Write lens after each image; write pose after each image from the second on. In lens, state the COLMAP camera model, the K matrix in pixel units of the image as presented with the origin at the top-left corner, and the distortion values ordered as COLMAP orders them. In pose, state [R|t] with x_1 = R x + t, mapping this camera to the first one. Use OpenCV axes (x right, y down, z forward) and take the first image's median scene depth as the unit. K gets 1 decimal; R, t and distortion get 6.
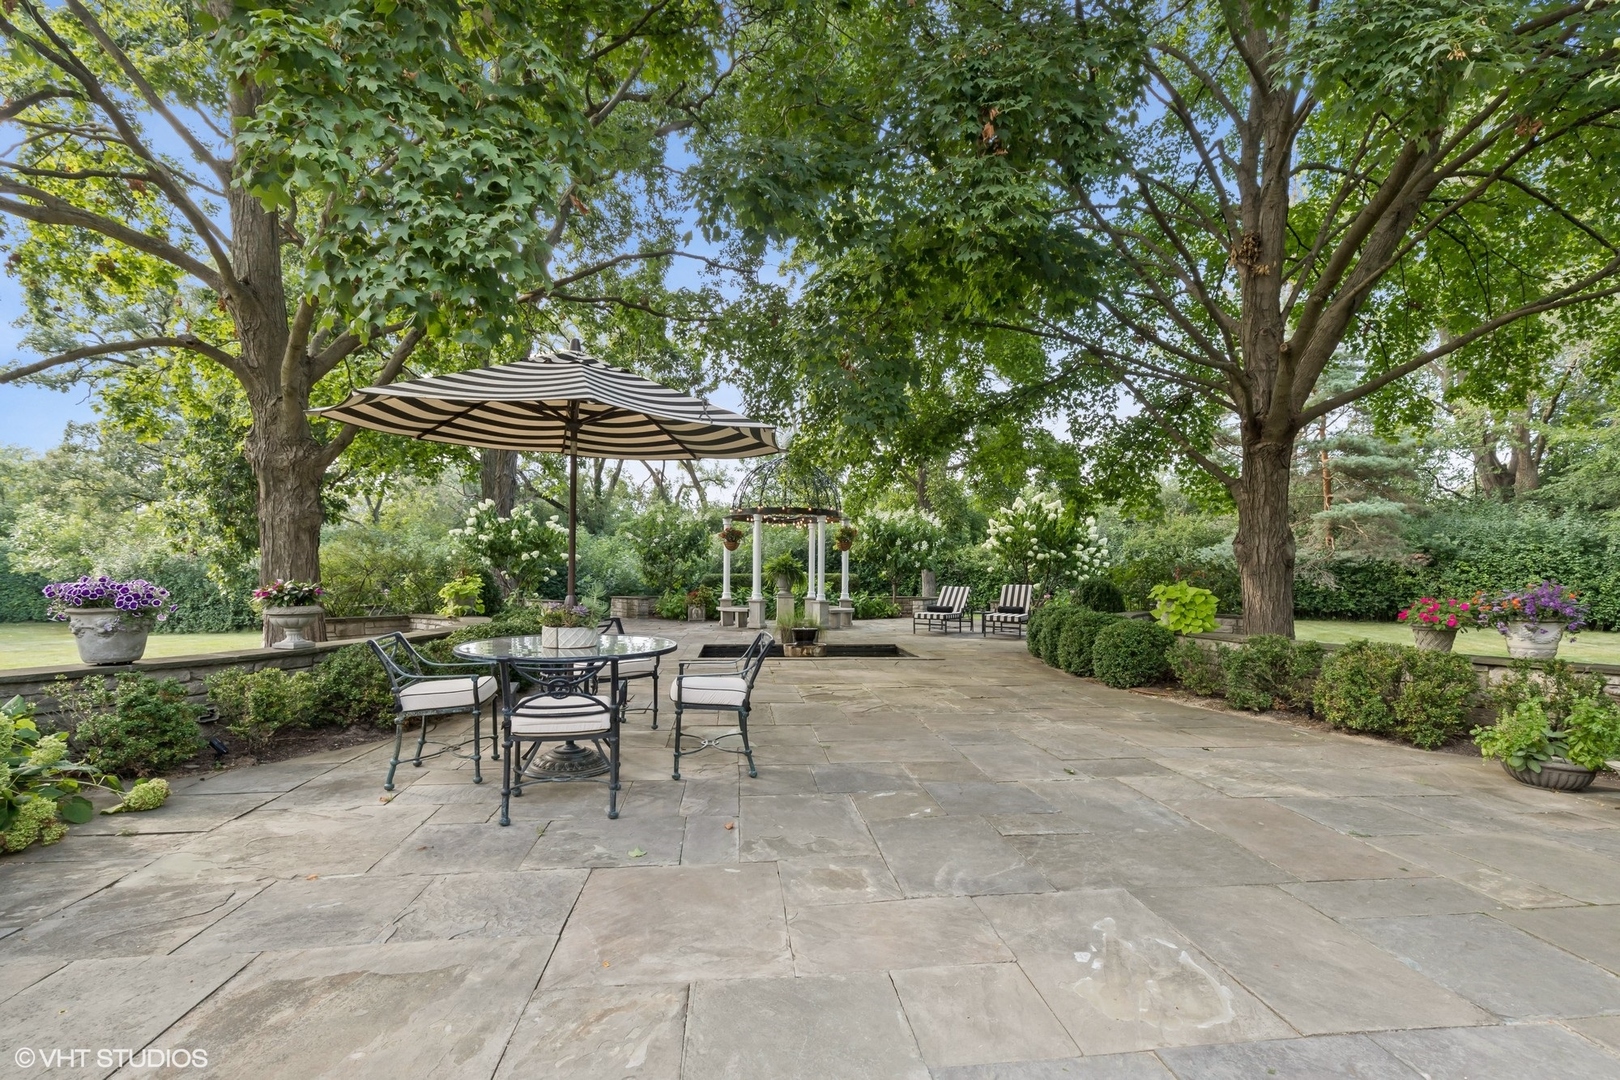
lens RADIAL K [[753.5, 0, 811.4], [0, 753.5, 576.3], [0, 0, 1]] dist [0.002552, 0.000106]
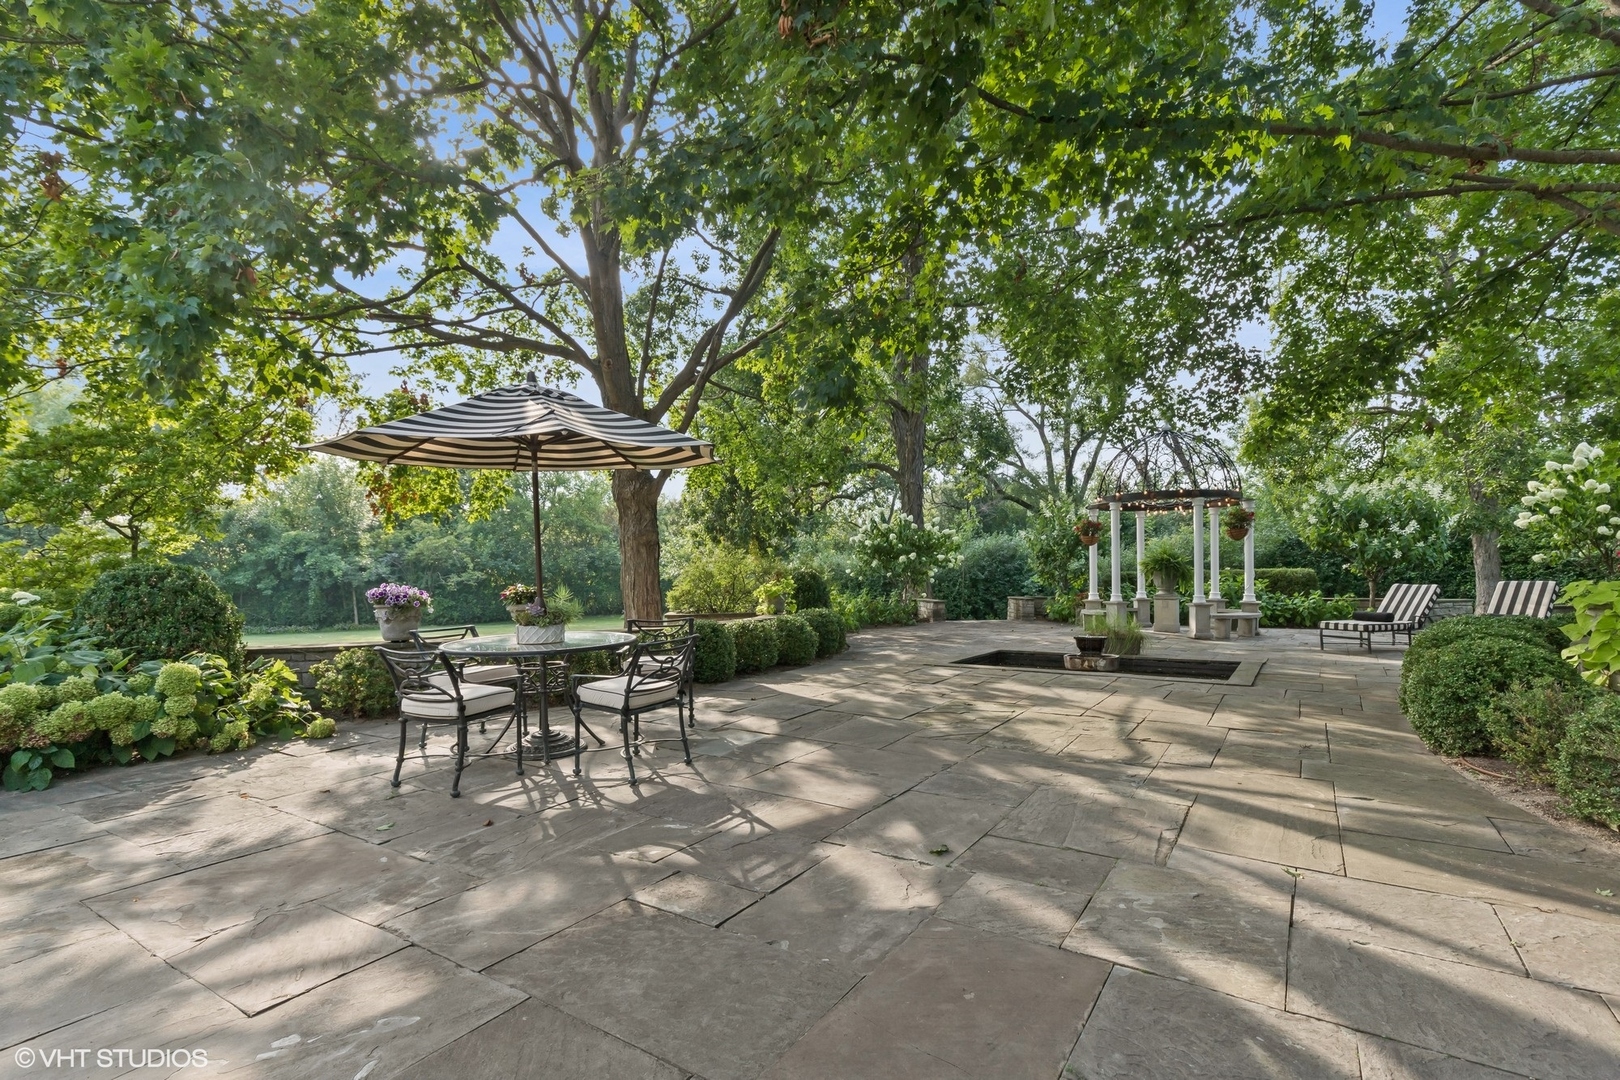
lens RADIAL K [[753.5, 0, 811.4], [0, 753.5, 576.3], [0, 0, 1]] dist [0.002552, 0.000106]
pose [[0.773921, -0.014802, -0.633110, 0.211413], [0.014746, 0.999877, -0.005350, 0.001843], [0.633111, -0.005195, 0.774044, 0.116022]]
